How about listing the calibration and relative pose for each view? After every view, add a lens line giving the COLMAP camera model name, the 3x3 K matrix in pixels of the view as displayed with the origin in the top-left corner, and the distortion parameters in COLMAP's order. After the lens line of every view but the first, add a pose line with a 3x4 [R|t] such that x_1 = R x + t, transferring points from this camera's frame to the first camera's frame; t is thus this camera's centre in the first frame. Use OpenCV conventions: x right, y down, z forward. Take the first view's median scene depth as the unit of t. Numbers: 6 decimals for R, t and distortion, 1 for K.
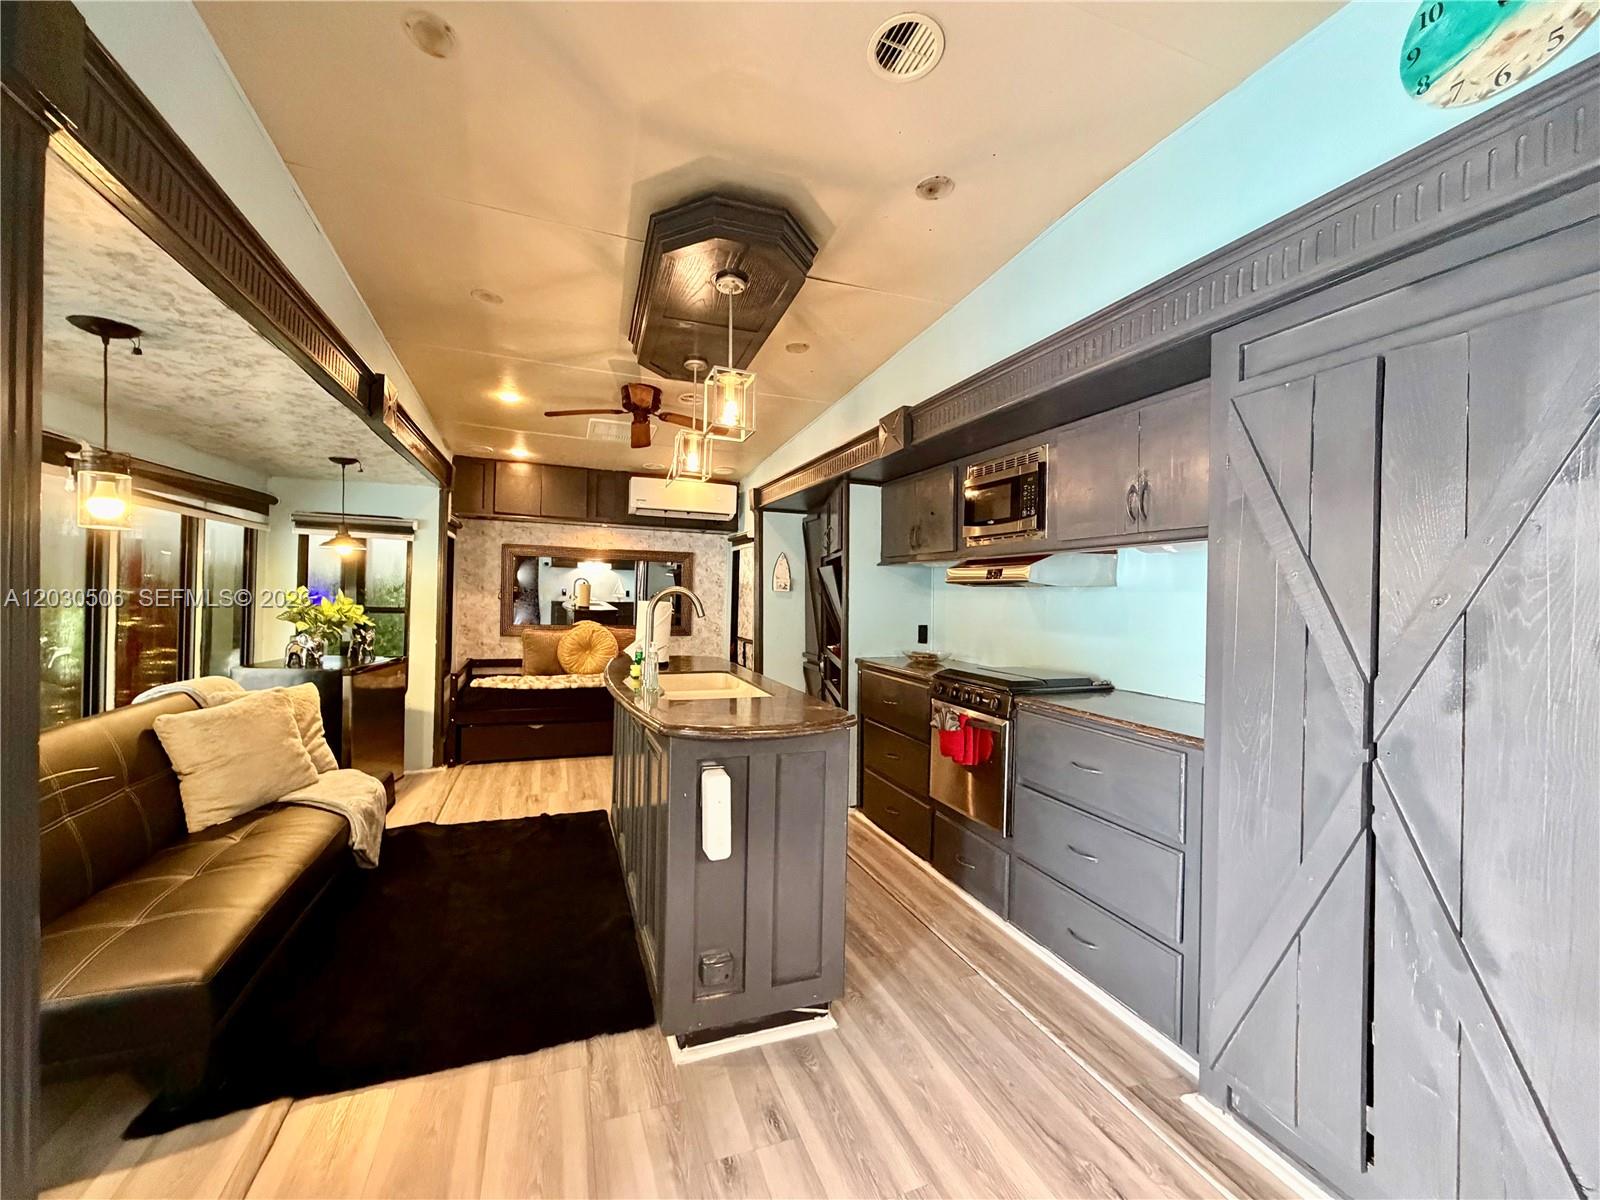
lens RADIAL K [[636.0, 0, 798.2], [0, 636.0, 596.2], [0, 0, 1]] dist [-0.000534, -0.000019]
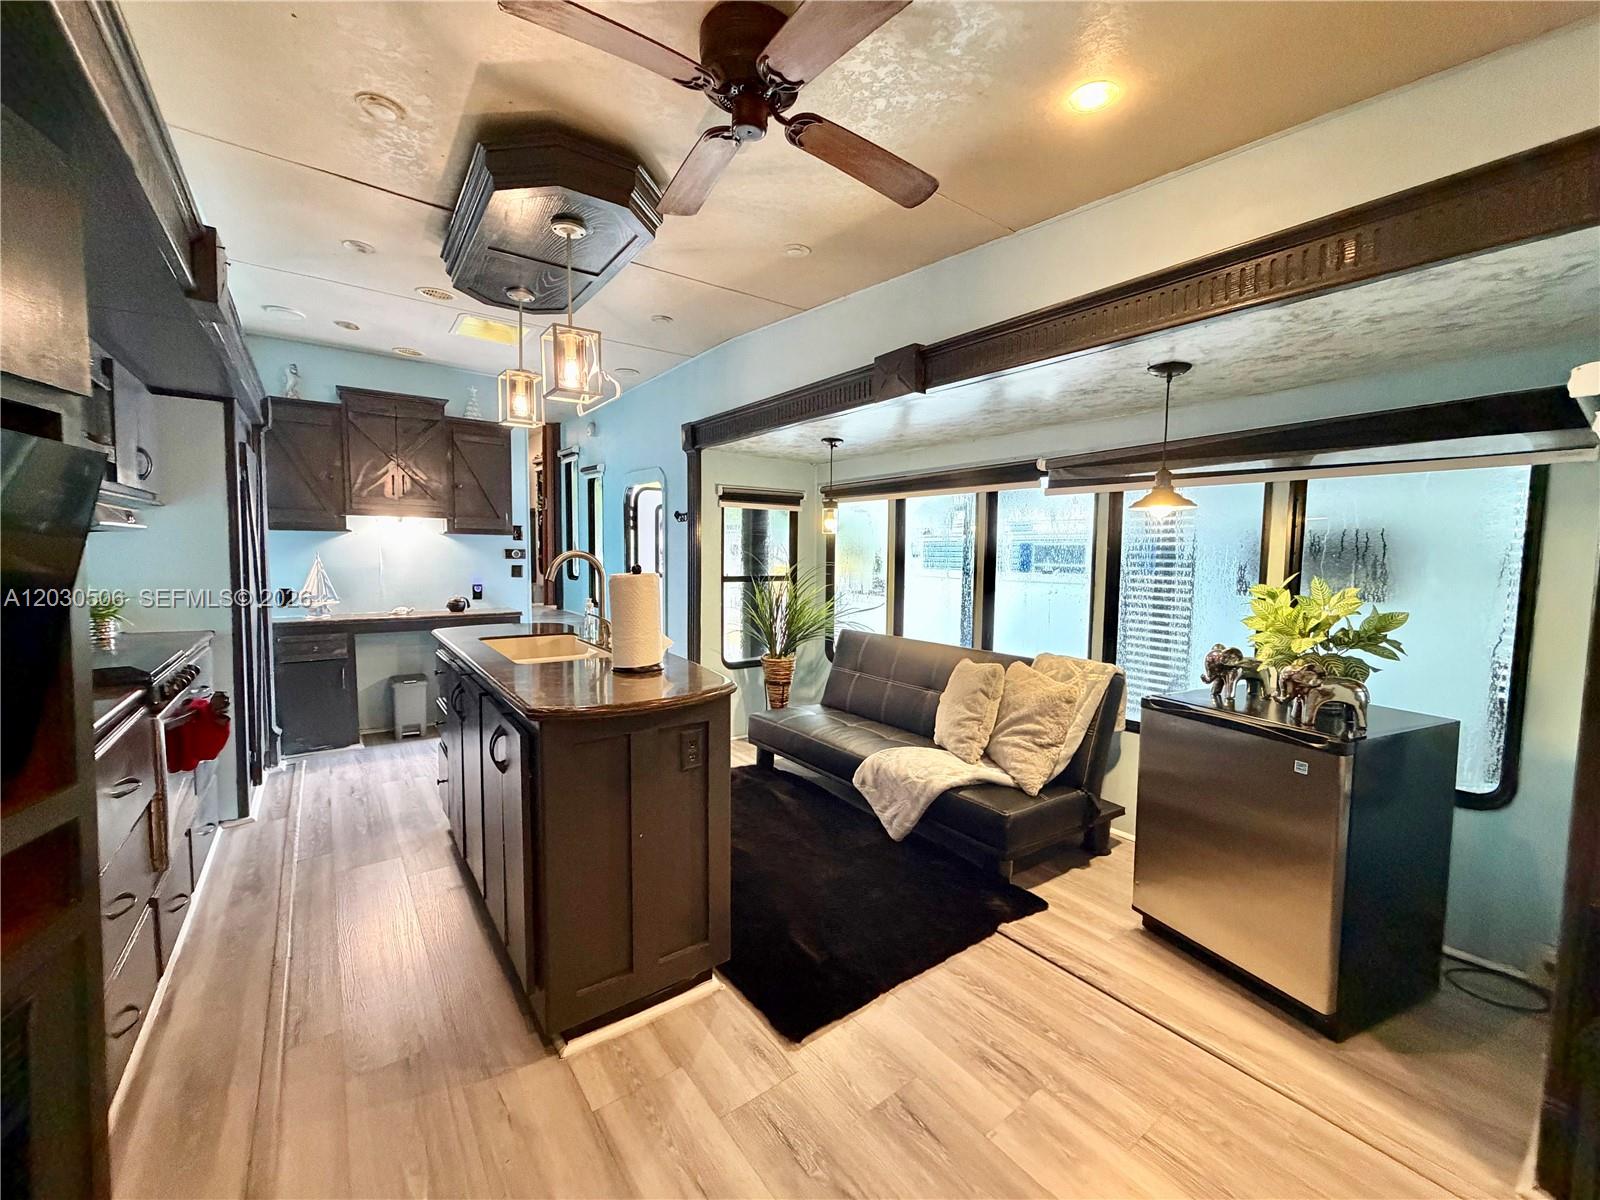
lens RADIAL K [[636.0, 0, 793.9], [0, 636.0, 597.3], [0, 0, 1]] dist [-0.000534, -0.000019]
pose [[-0.962224, -0.016291, -0.271773, -0.229893], [-0.036737, 0.996848, 0.070314, -0.022506], [0.269771, 0.077642, -0.959789, 1.897847]]
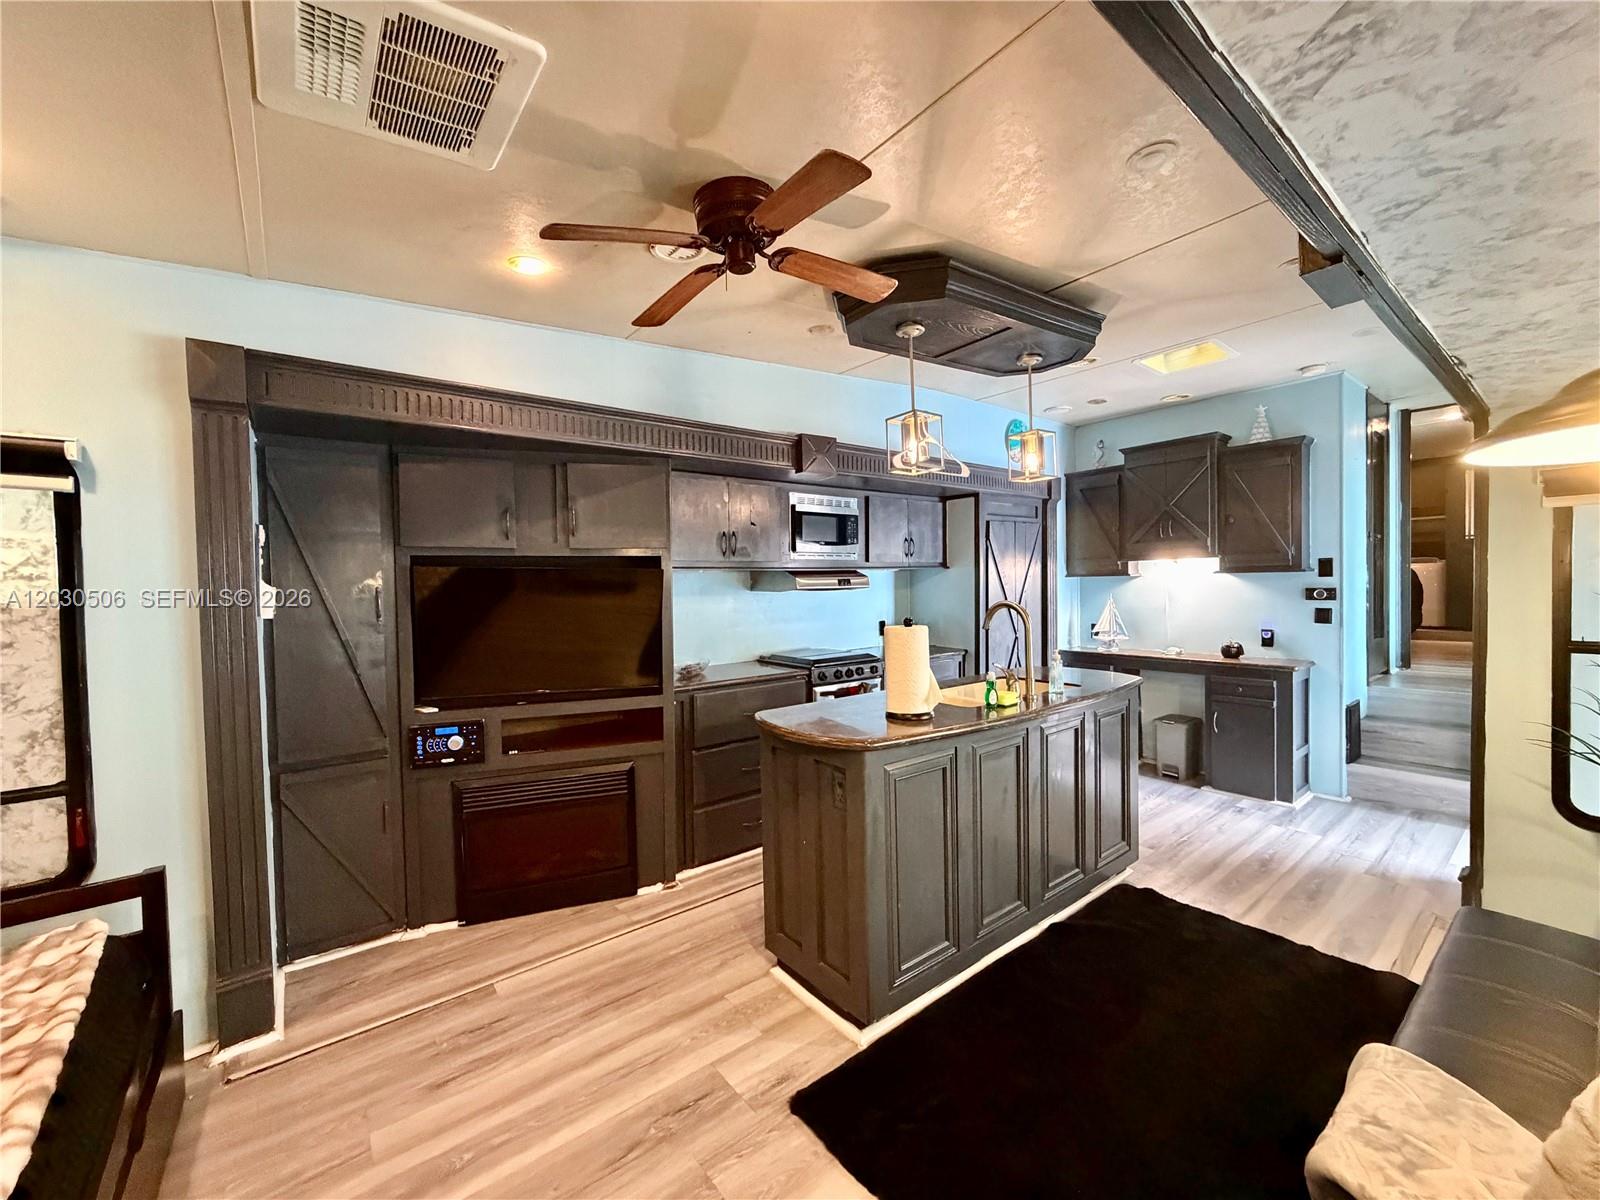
lens RADIAL K [[636.0, 0, 793.8], [0, 636.0, 598.9], [0, 0, 1]] dist [-0.000534, -0.000019]
pose [[-0.296378, -0.039258, 0.954264, -0.975998], [0.016651, 0.998791, 0.046261, -0.064527], [-0.954926, 0.029600, -0.295366, 1.498902]]
